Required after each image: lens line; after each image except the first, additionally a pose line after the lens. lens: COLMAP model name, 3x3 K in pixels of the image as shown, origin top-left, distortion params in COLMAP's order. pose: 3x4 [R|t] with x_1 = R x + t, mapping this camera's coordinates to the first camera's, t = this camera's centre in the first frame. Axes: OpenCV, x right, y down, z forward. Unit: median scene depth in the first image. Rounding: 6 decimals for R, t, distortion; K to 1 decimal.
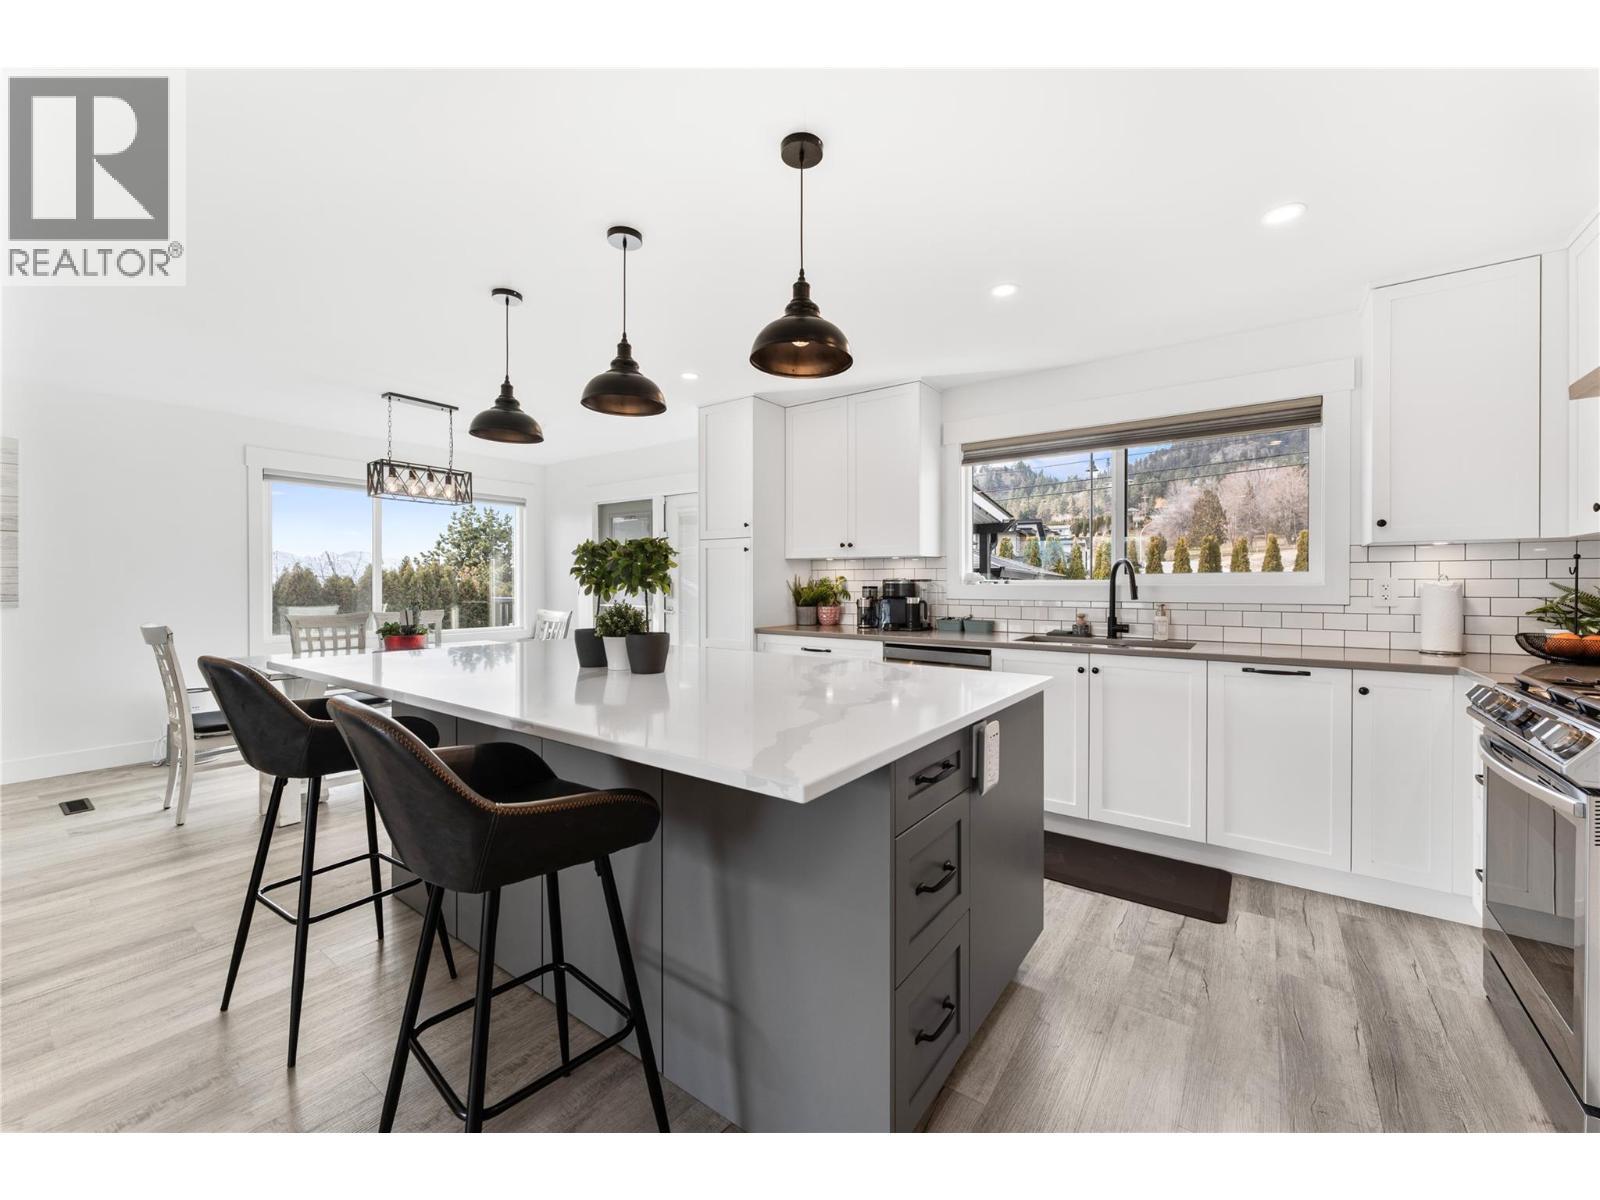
lens RADIAL K [[637.1, 0, 793.2], [0, 637.1, 589.6], [0, 0, 1]] dist [-0.000973, -0.000270]
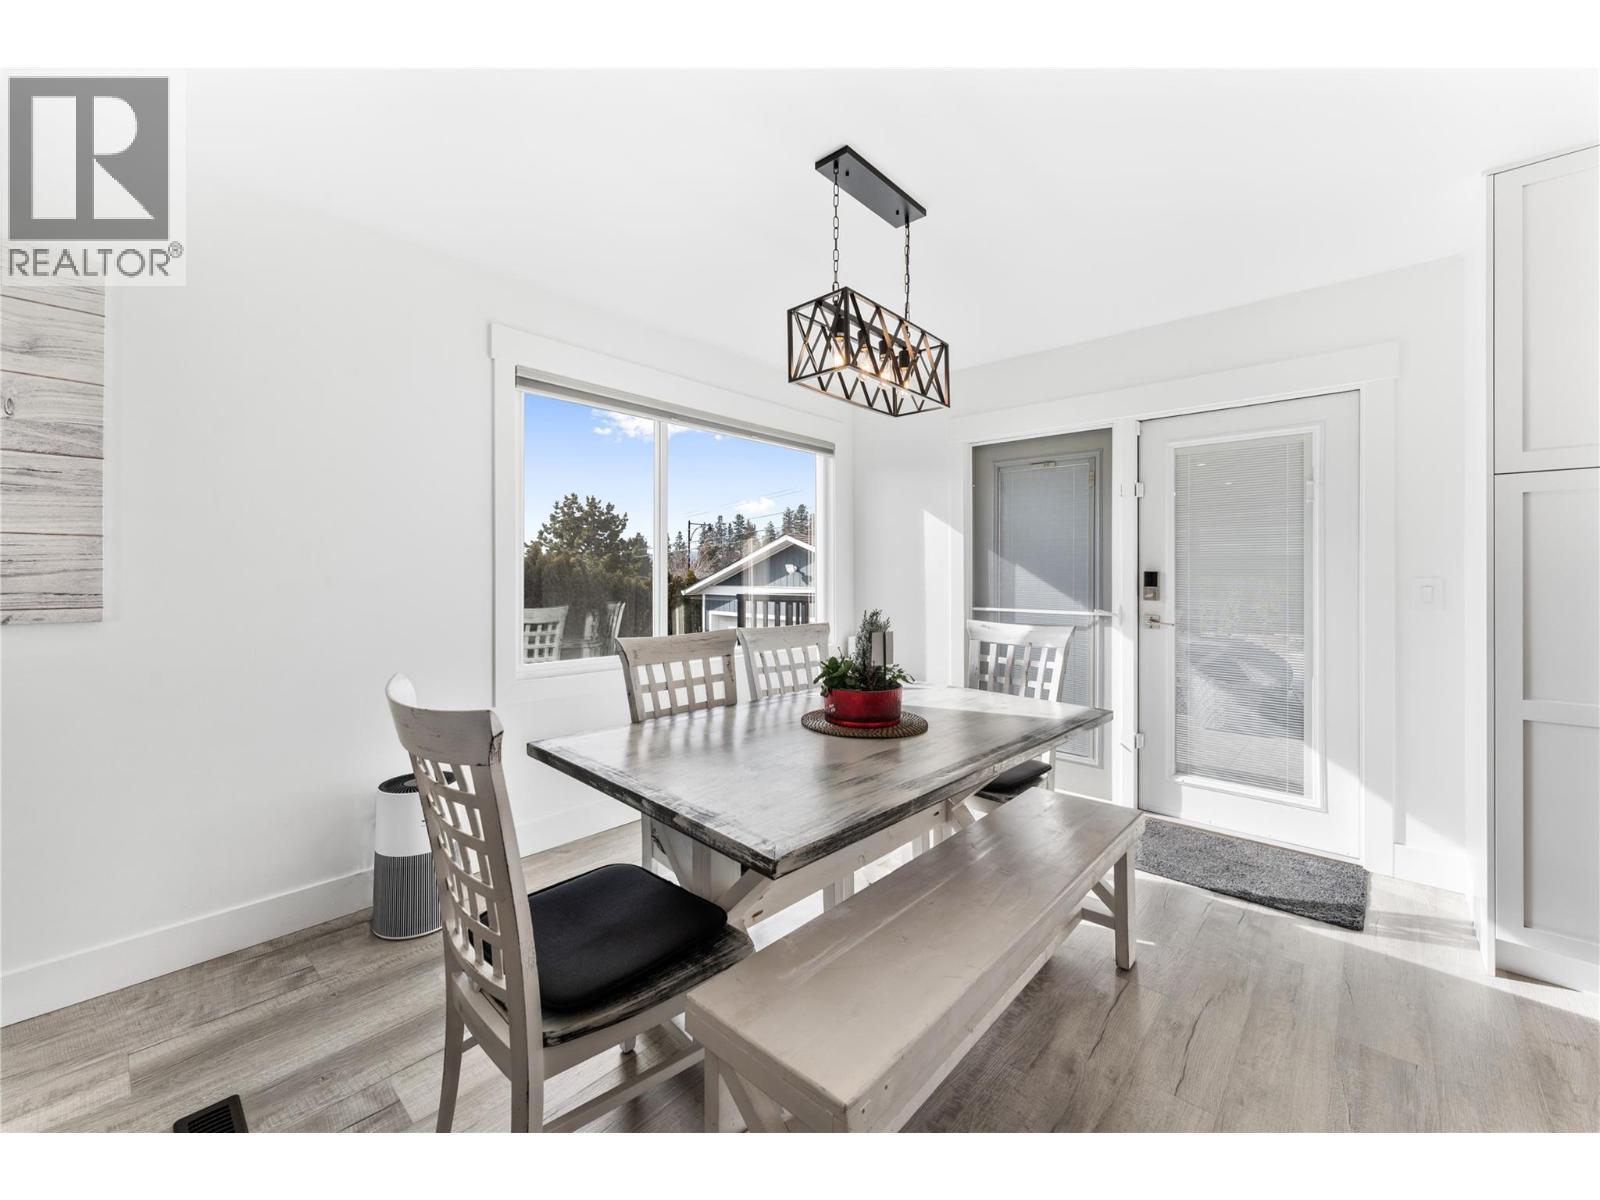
lens RADIAL K [[649.3, 0, 802.9], [0, 649.3, 576.6], [0, 0, 1]] dist [-0.000289, -0.000210]
pose [[0.994570, 0.002581, -0.104039, -0.655581], [-0.003258, 0.999975, -0.006339, -0.003228], [0.104020, 0.006644, 0.994553, 0.578386]]
